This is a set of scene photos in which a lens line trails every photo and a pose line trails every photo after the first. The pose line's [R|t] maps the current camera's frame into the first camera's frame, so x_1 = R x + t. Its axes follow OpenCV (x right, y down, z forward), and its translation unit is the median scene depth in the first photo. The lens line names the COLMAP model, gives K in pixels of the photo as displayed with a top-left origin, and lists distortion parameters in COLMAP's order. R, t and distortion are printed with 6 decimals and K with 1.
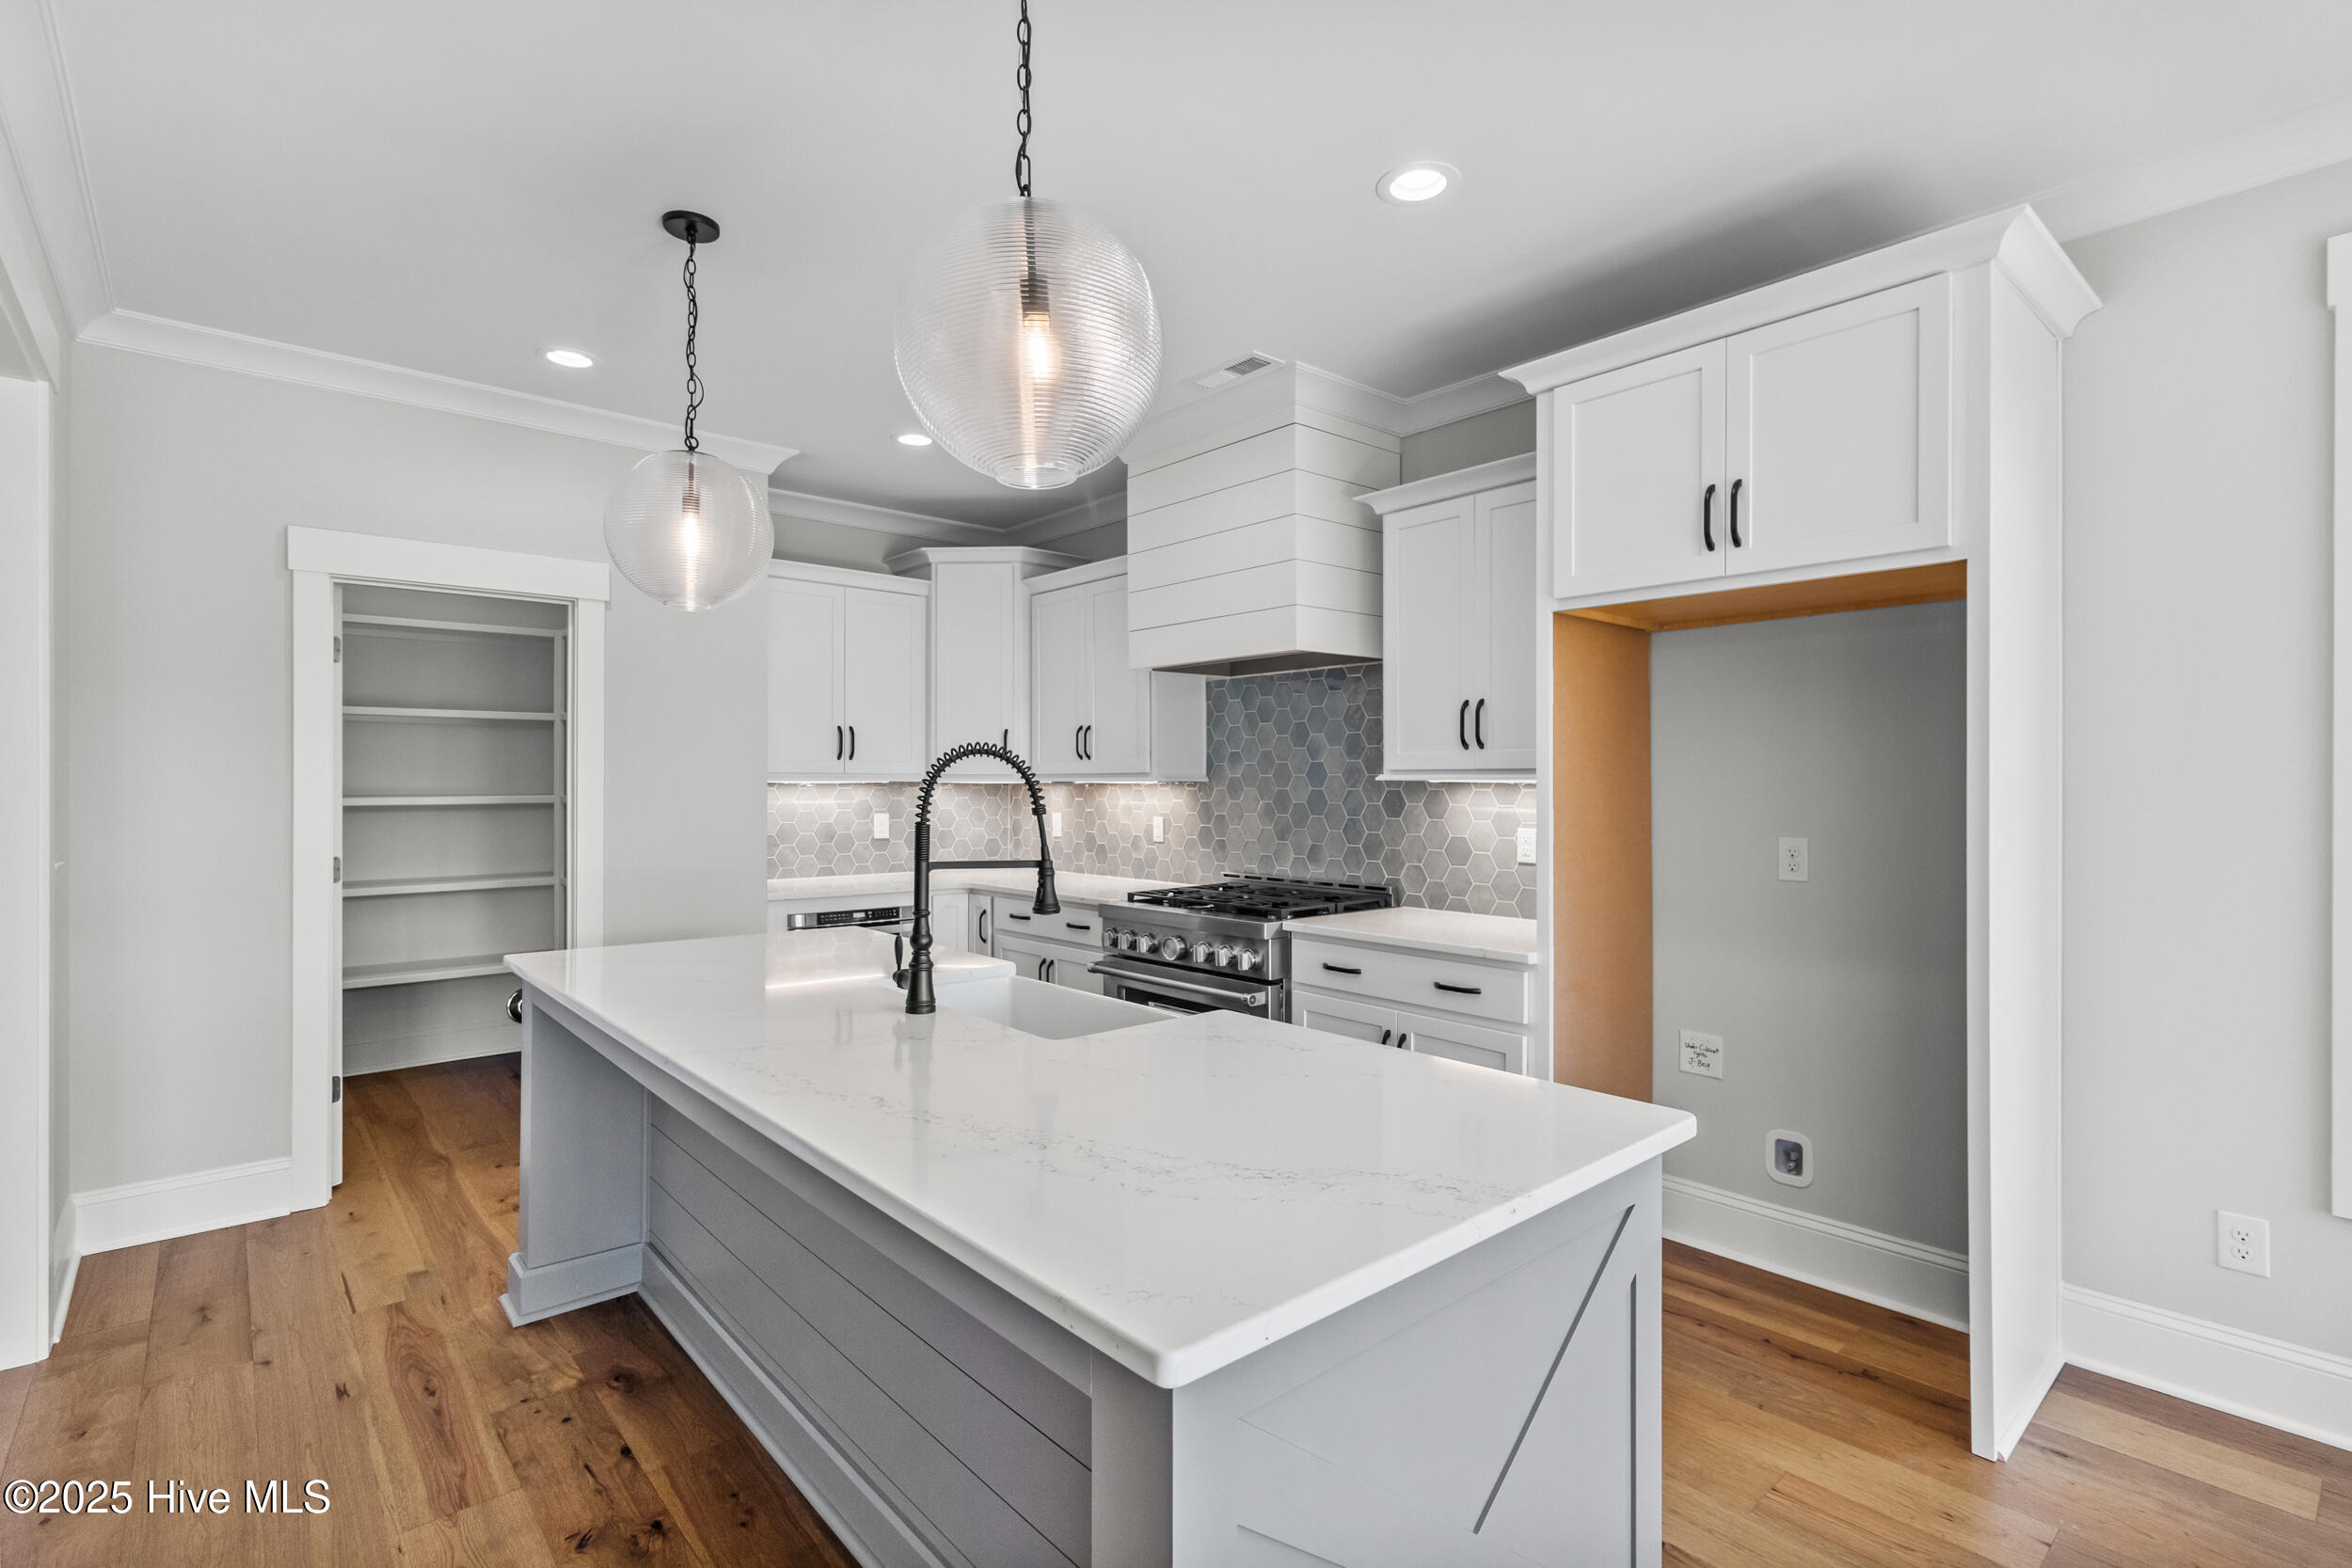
lens RADIAL K [[1093.8, 0, 1179.5], [0, 1093.8, 782.7], [0, 0, 1]] dist [-0.003991, -0.000871]
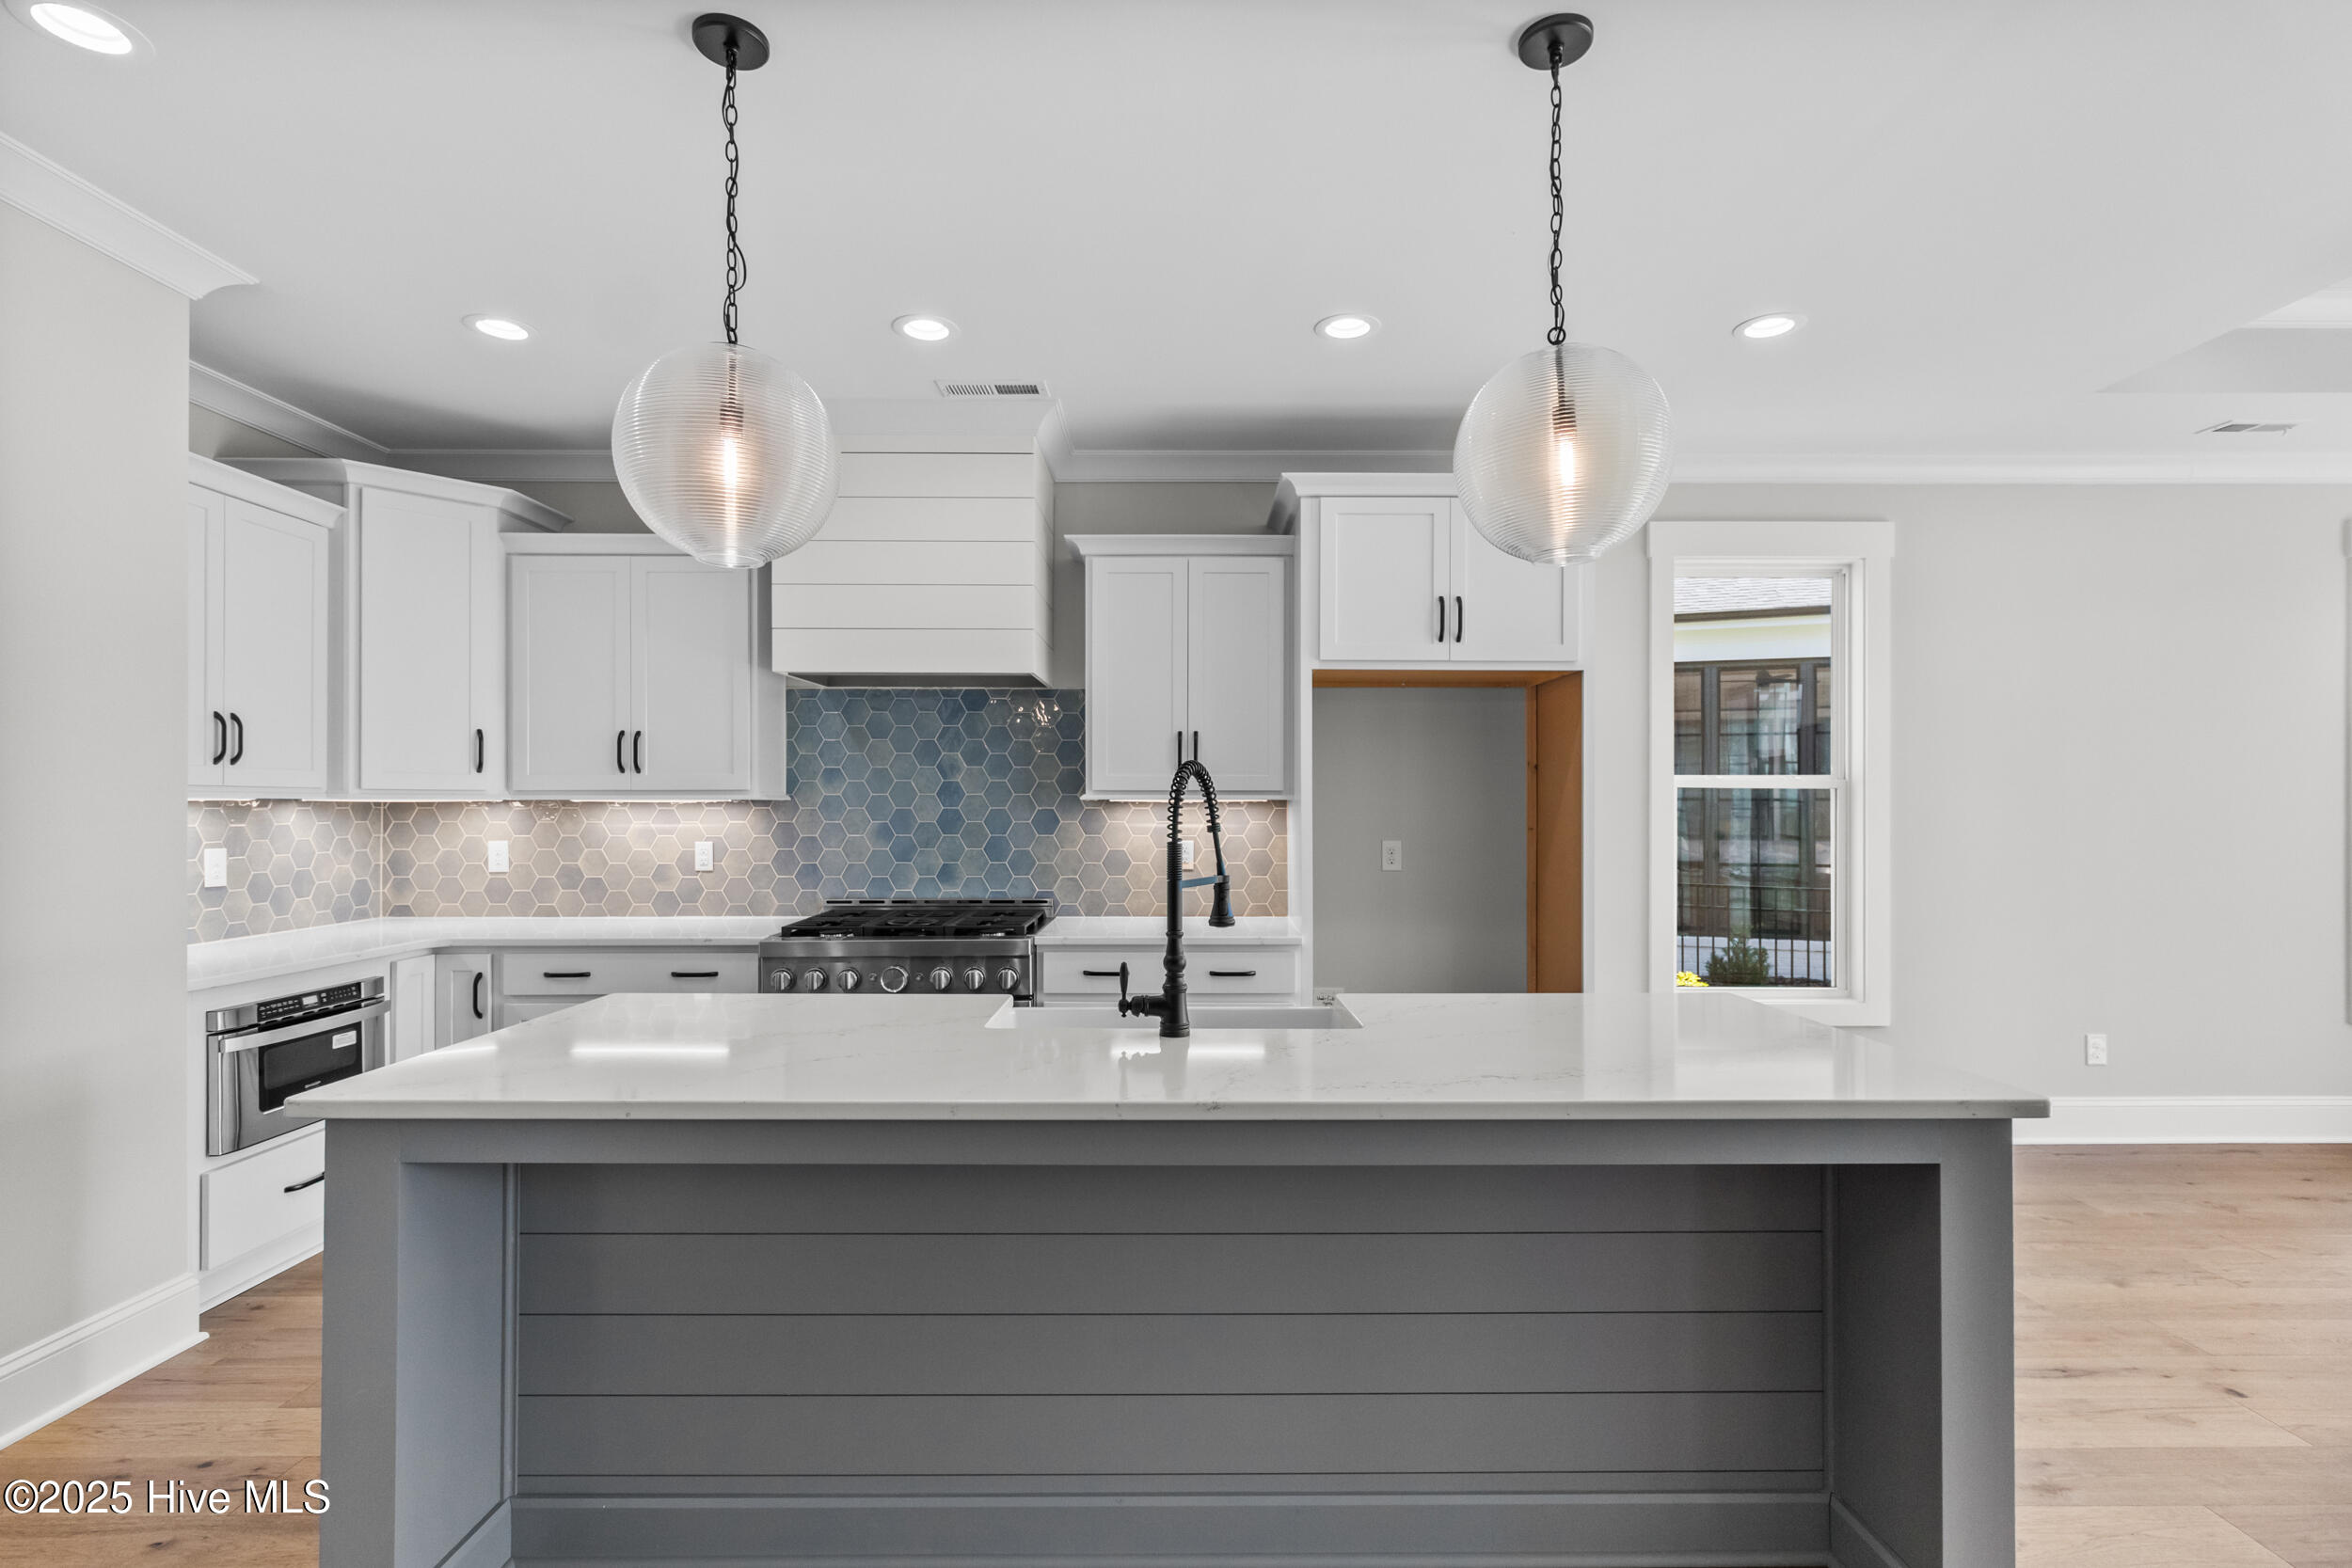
lens RADIAL K [[1094.4, 0, 1182.8], [0, 1094.4, 804.9], [0, 0, 1]] dist [-0.006050, -0.000605]
pose [[0.655180, -0.000528, 0.755473, -0.495414], [-0.001259, 0.999998, 0.001791, 0.000629], [-0.755472, -0.002125, 0.655178, 0.184596]]
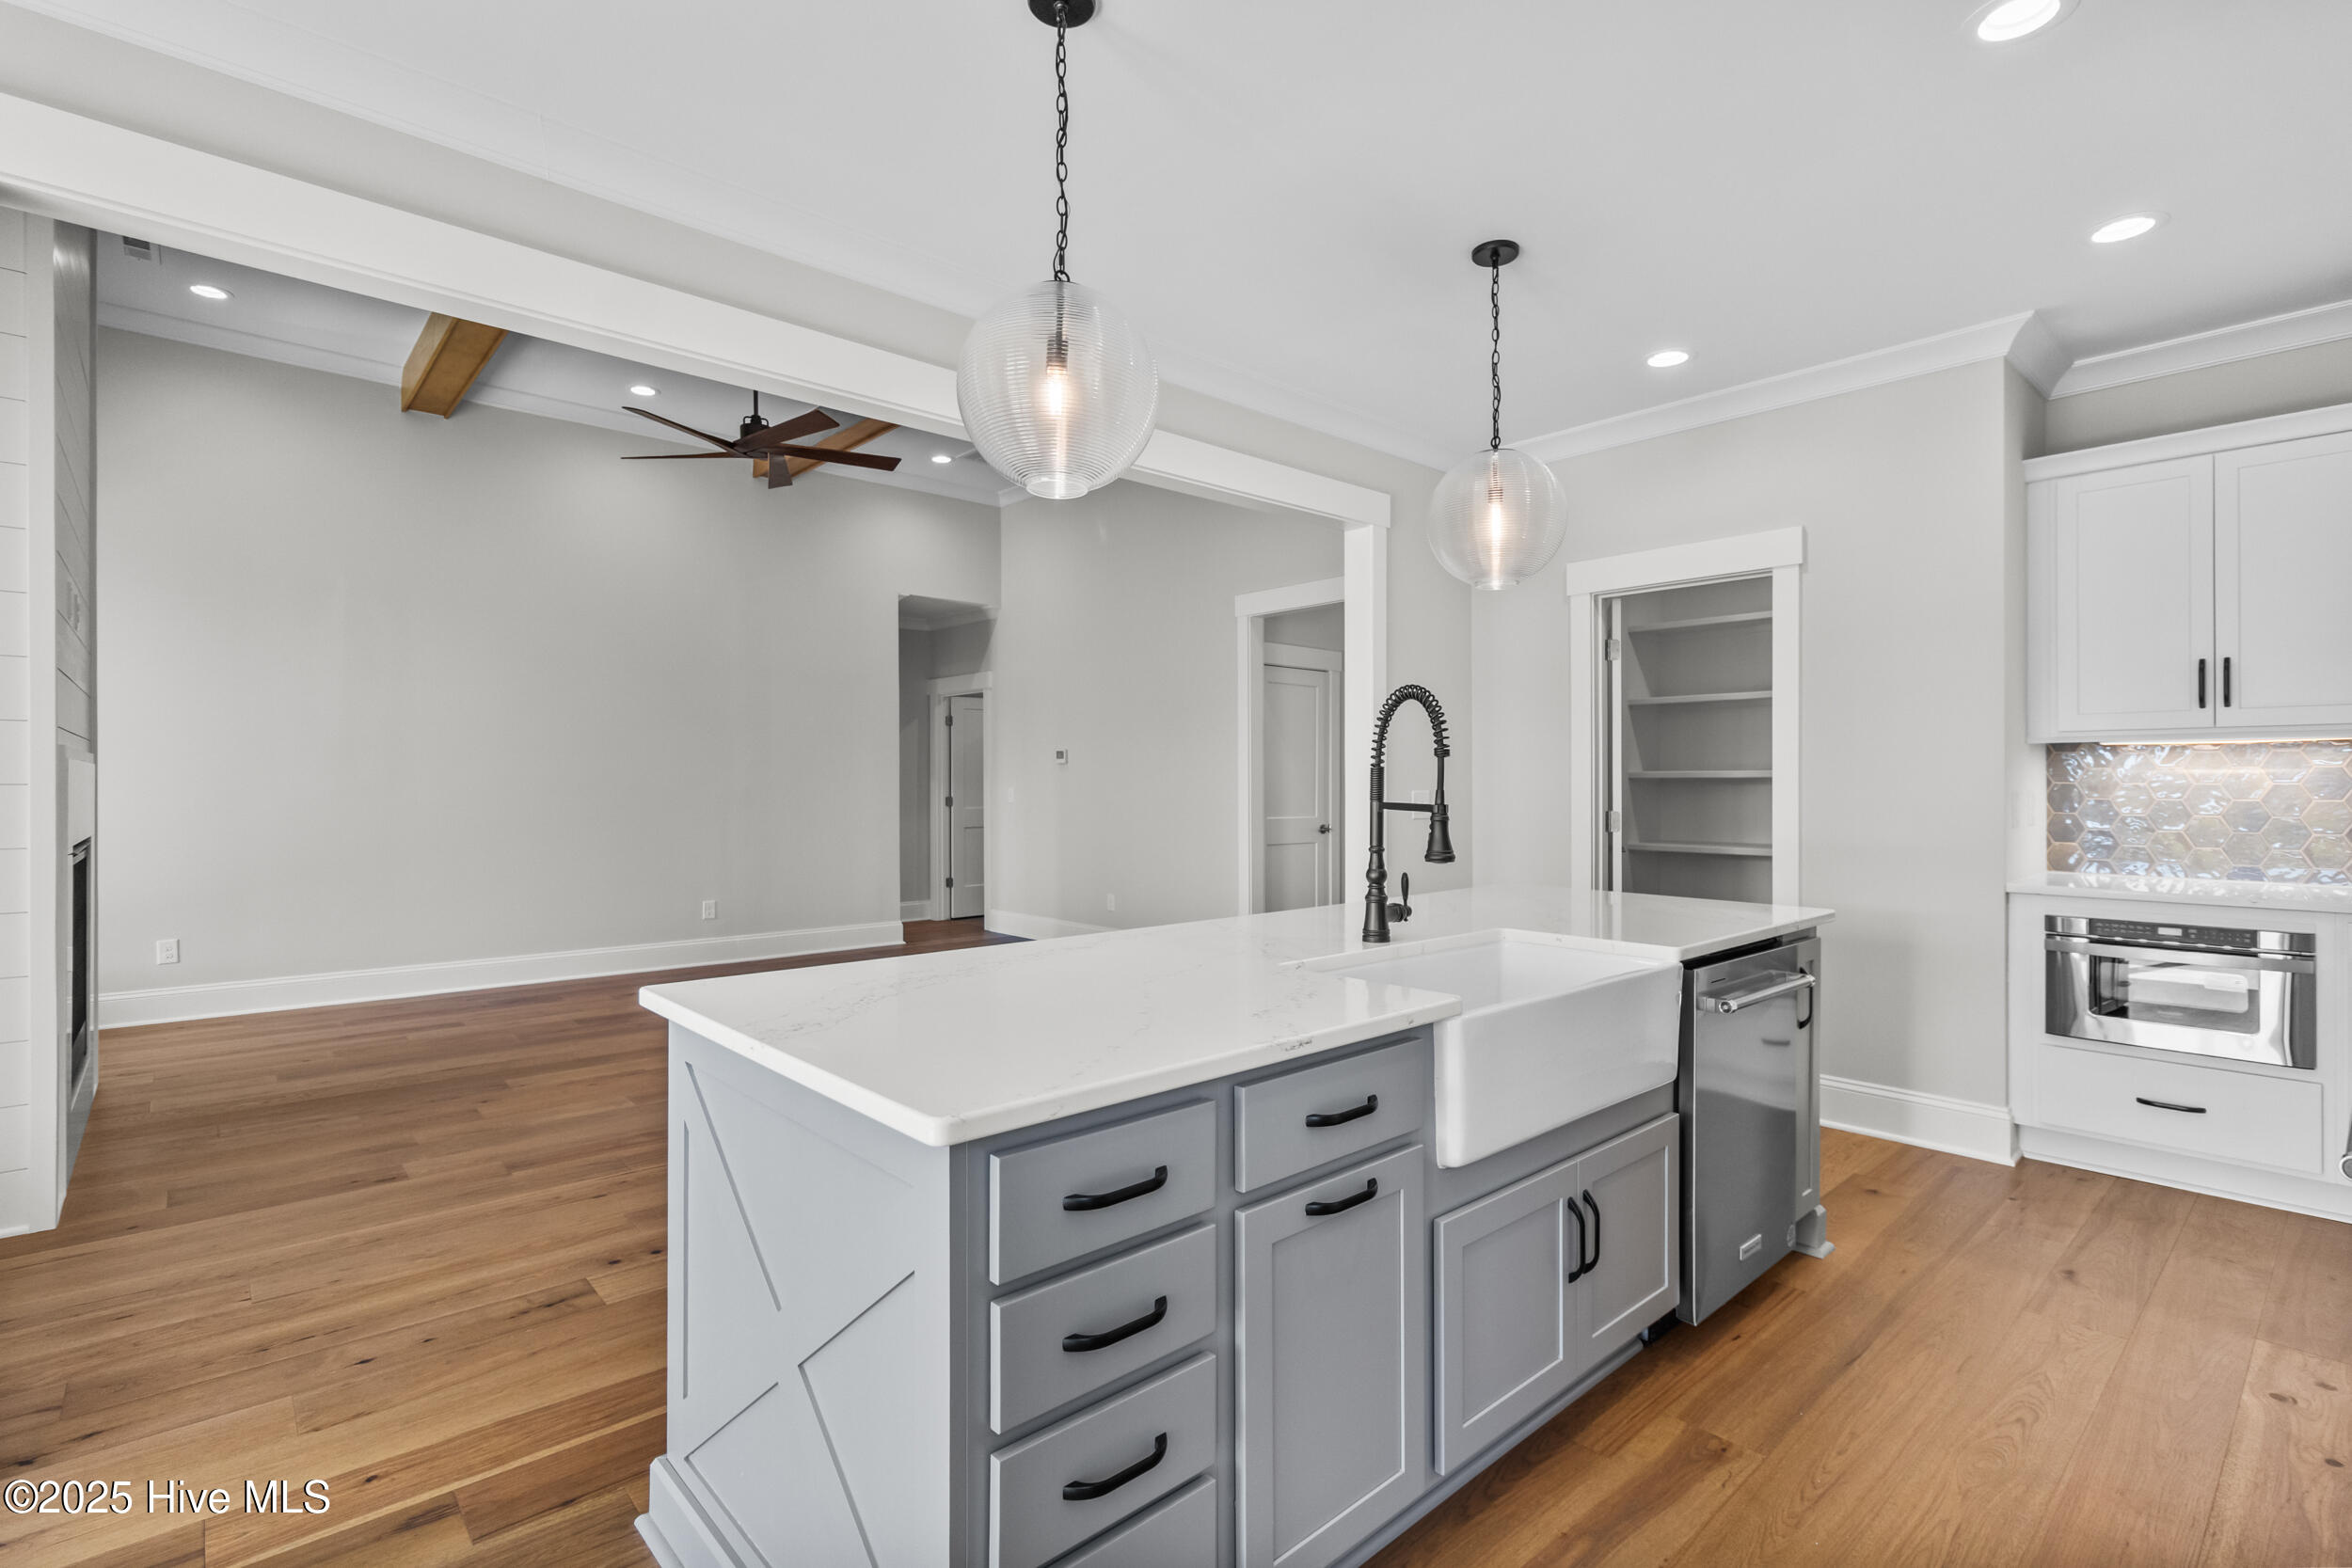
lens RADIAL K [[1093.8, 0, 1179.5], [0, 1093.8, 782.7], [0, 0, 1]] dist [-0.003991, -0.000871]
pose [[0.012637, -0.001345, -0.999919, 0.428698], [0.004802, 0.999988, -0.001285, 0.027840], [0.999909, -0.004786, 0.012643, 0.407730]]
